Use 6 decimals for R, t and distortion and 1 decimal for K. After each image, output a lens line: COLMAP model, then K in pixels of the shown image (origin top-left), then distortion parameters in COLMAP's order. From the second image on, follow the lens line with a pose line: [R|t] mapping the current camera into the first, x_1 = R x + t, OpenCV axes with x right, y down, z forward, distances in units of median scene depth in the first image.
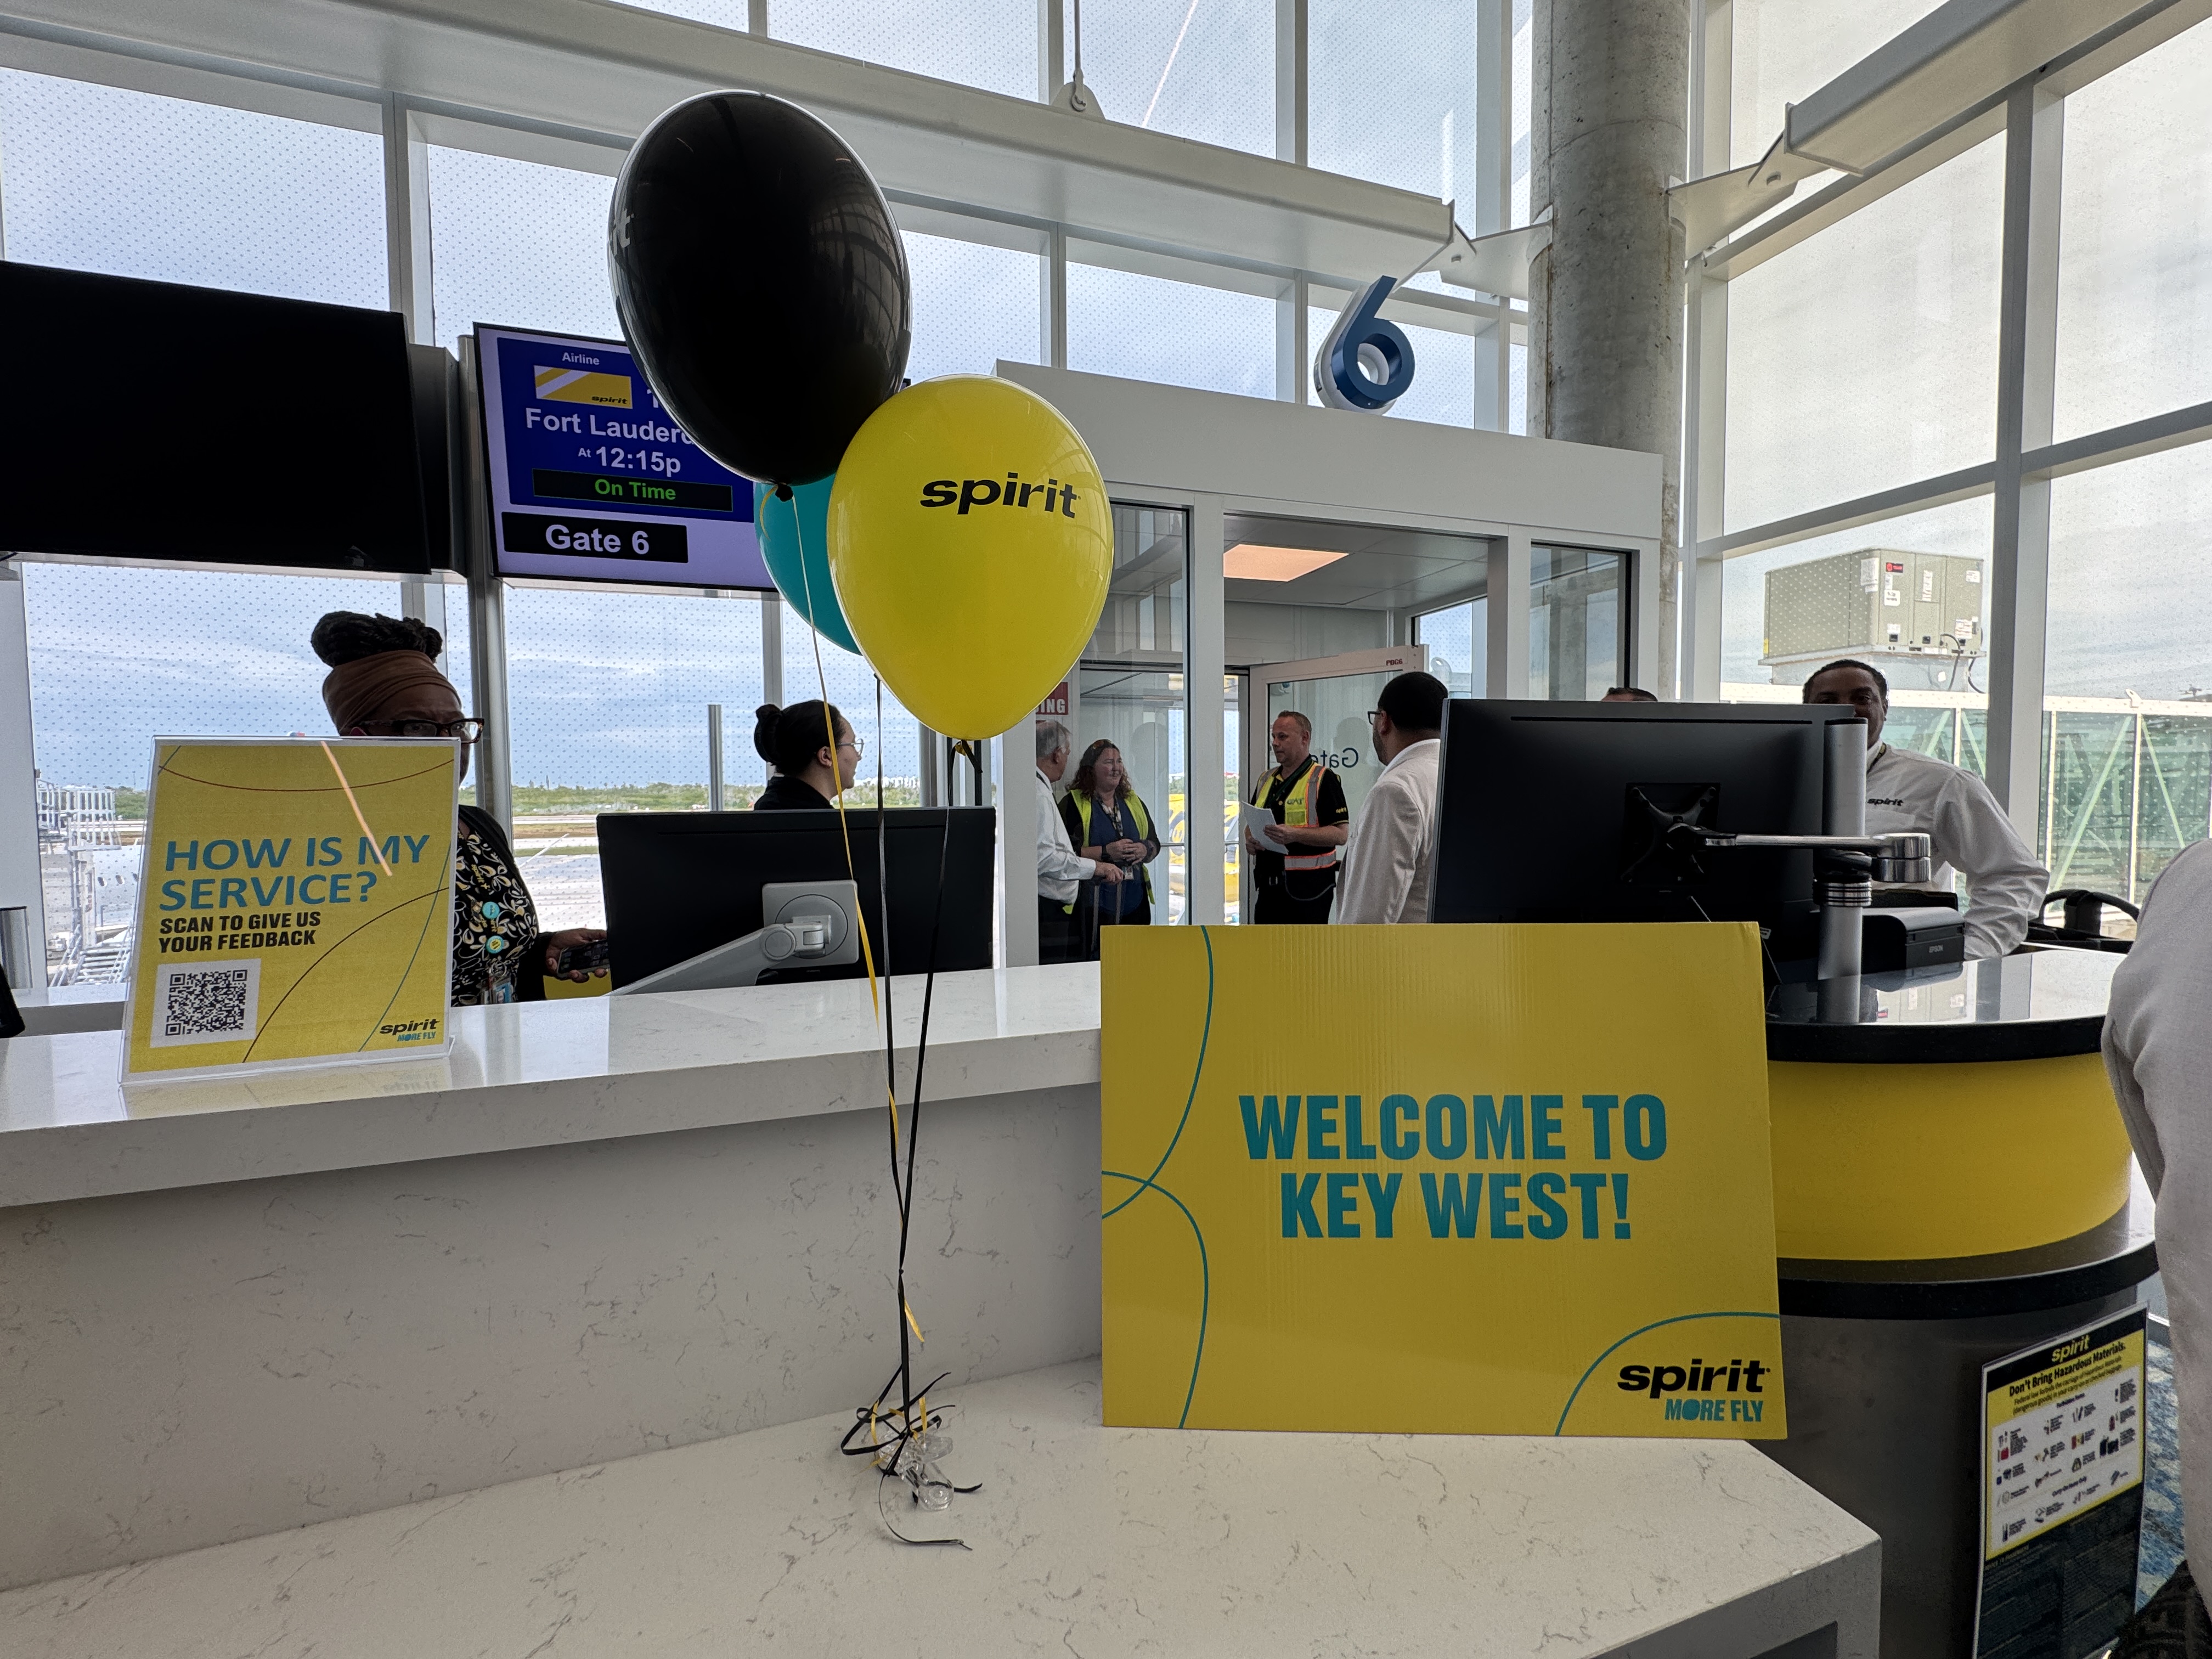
lens RADIAL K [[887.0, 0, 1104.6], [0, 887.0, 825.9], [0, 0, 1]] dist [-0.002731, 0.000017]
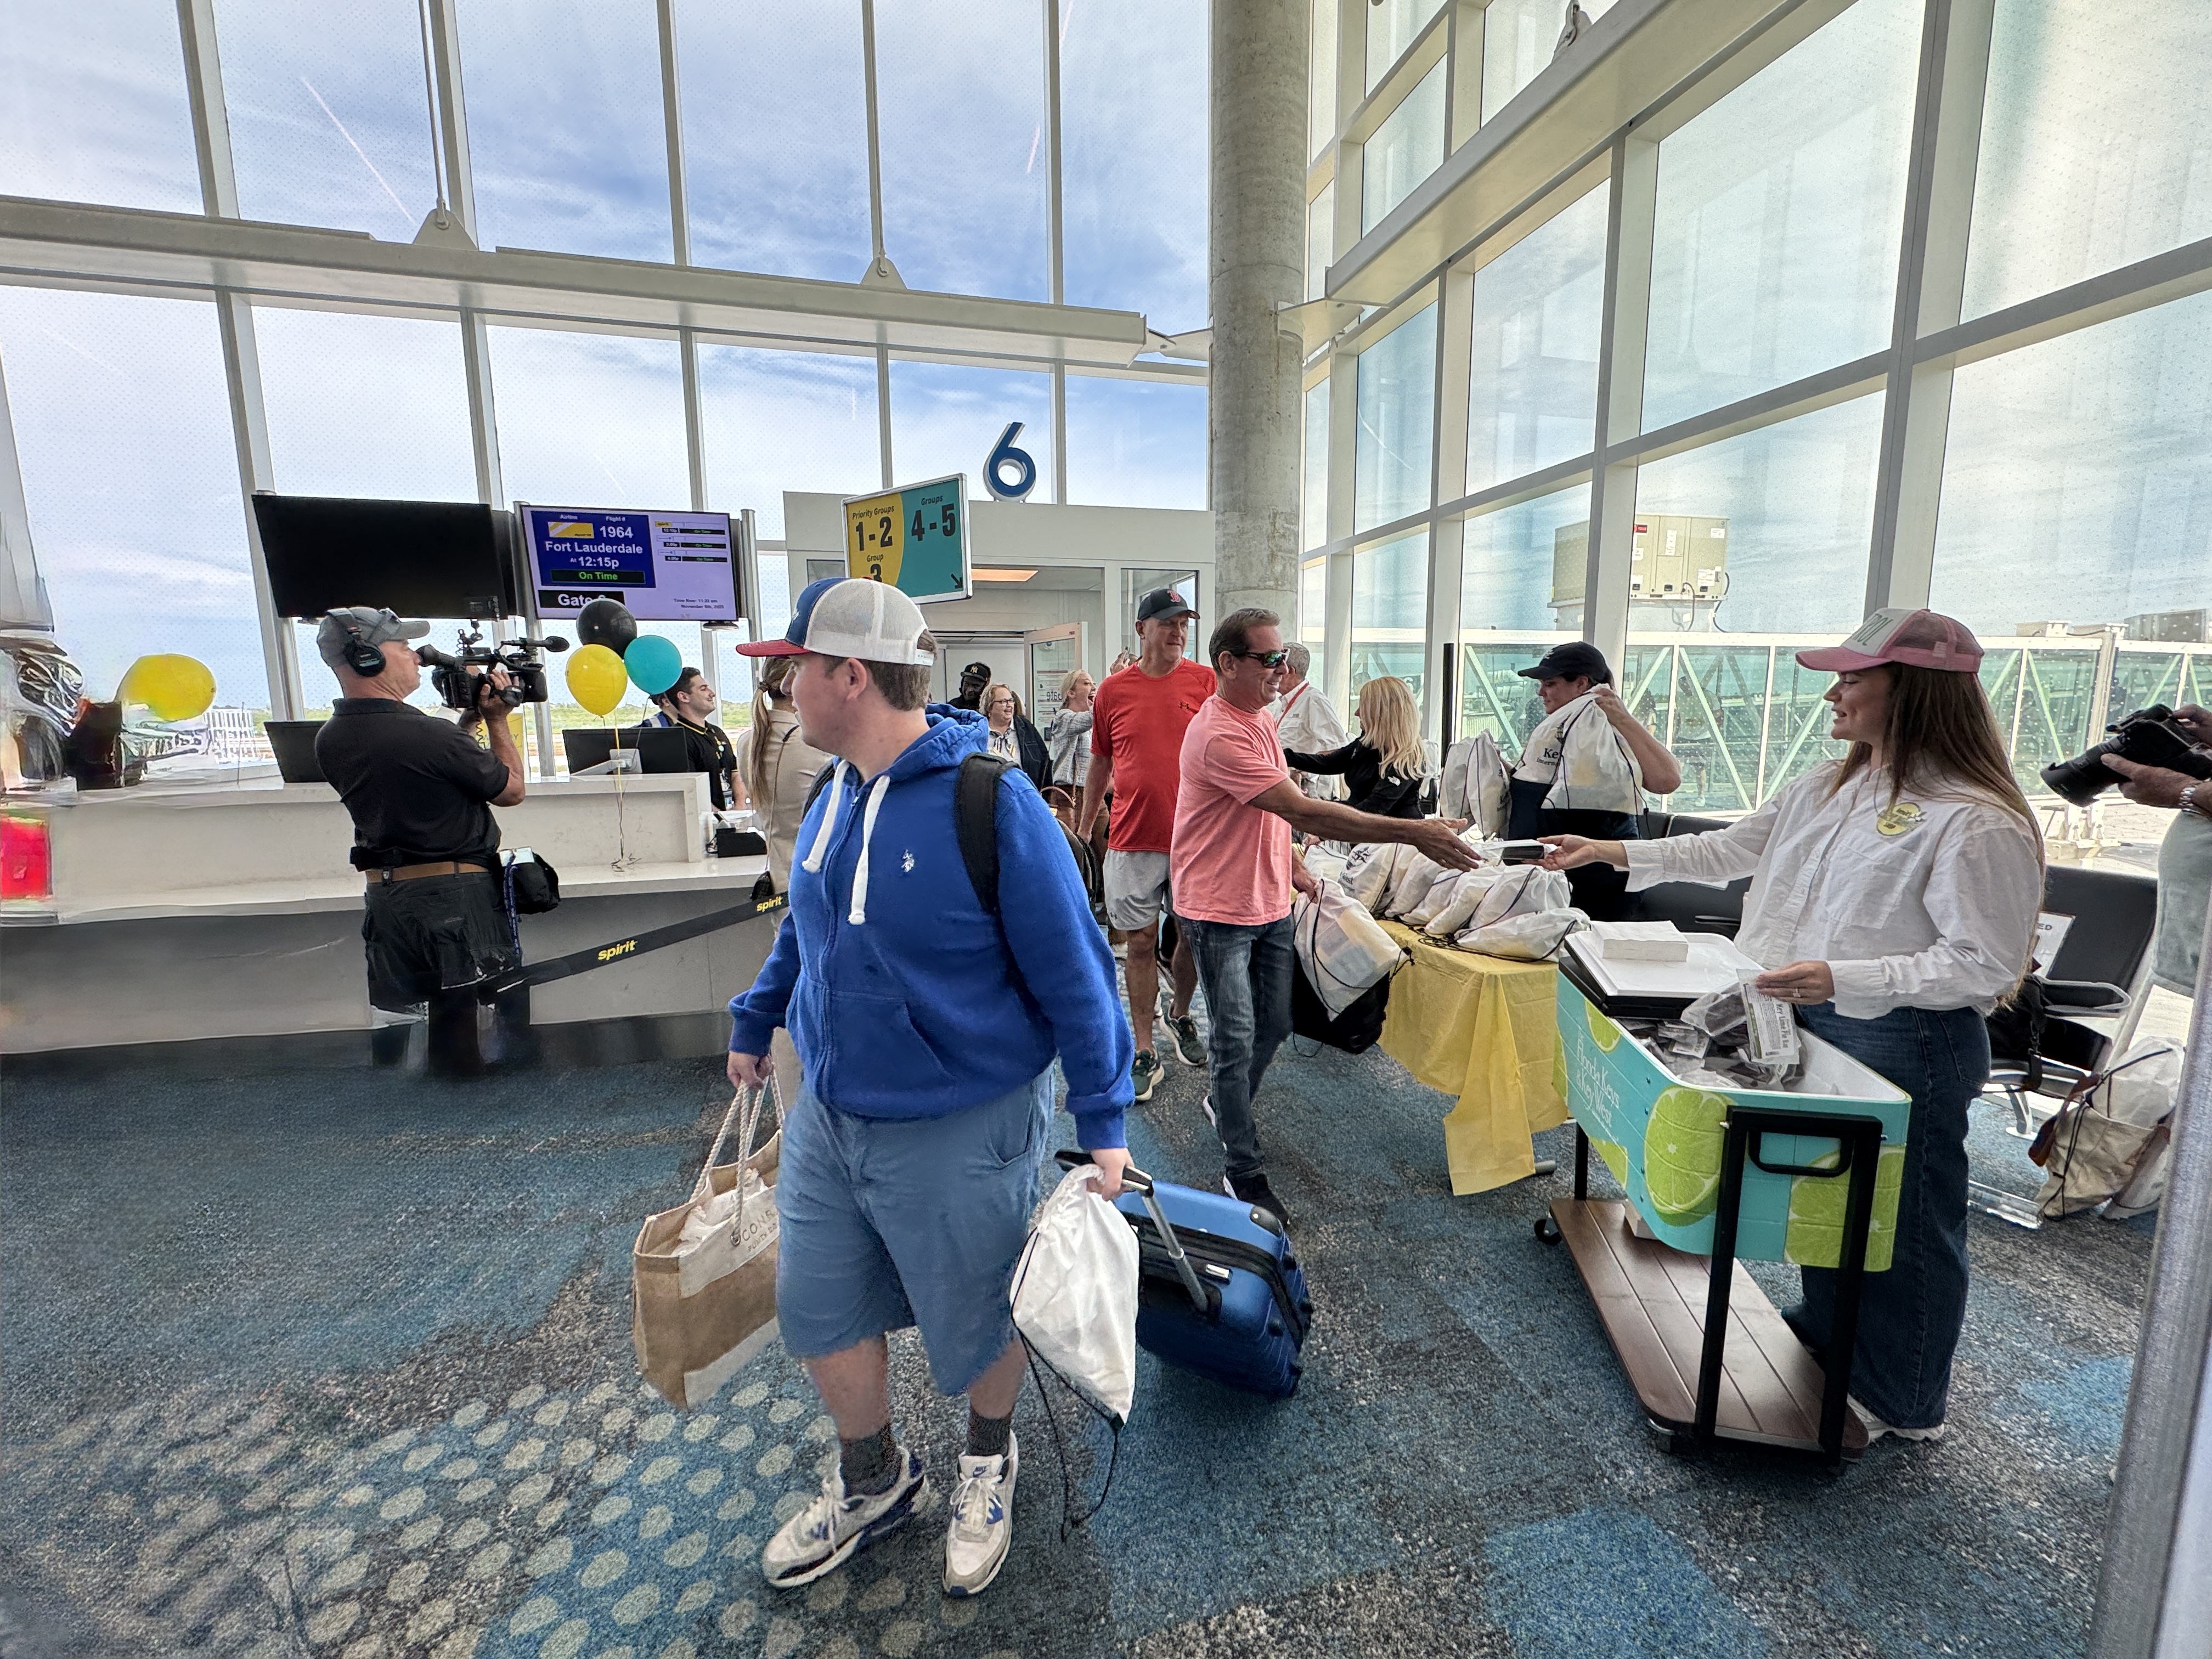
lens RADIAL K [[887.0, 0, 1110.5], [0, 887.0, 830.8], [0, 0, 1]] dist [-0.002731, 0.000017]
pose [[0.998505, 0.003787, -0.054527, 0.595389], [0.001446, 0.995416, 0.095624, 0.020391], [0.054639, -0.095560, 0.993923, -0.805150]]
